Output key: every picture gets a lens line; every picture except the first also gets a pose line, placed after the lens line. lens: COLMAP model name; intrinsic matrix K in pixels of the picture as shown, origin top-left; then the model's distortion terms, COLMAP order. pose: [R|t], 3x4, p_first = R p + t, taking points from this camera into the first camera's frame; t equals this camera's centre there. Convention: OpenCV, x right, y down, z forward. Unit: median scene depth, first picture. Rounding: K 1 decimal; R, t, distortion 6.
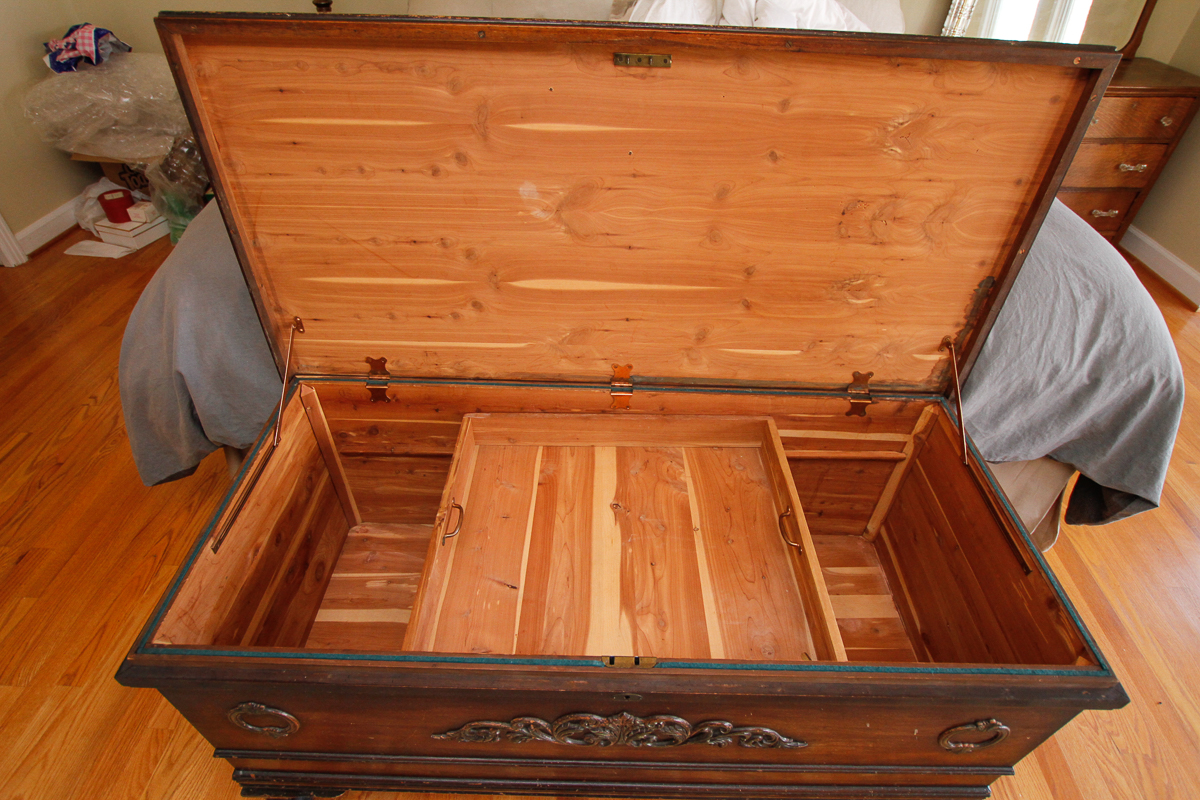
lens RADIAL K [[624.8, 0, 601.2], [0, 624.8, 411.4], [0, 0, 1]] dist [-0.024743, 0.001904]
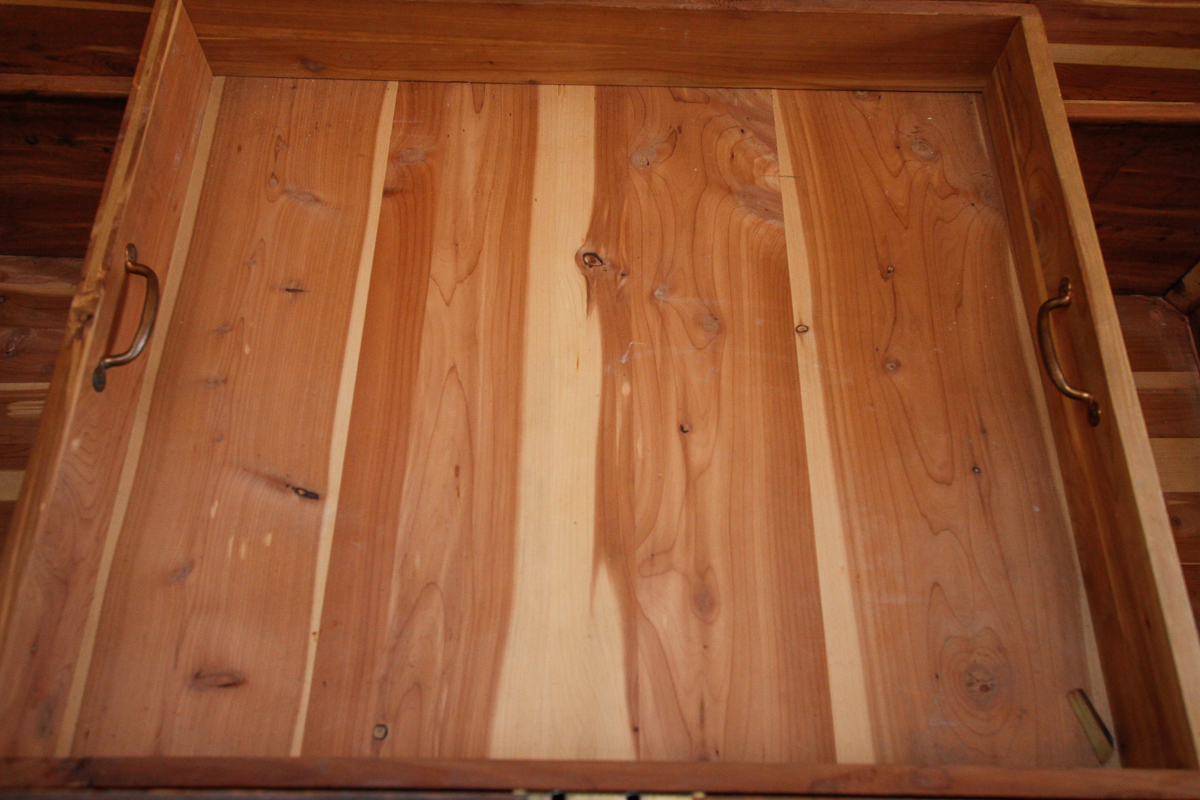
lens RADIAL K [[1032.9, 0, 604.0], [0, 1032.9, 406.5], [0, 0, 1]] dist [0.004342, 0.021901]
pose [[0.999792, 0.007364, 0.019000, 0.020463], [-0.014252, 0.919116, 0.393730, -0.011500], [-0.014564, -0.393919, 0.919030, 0.399124]]
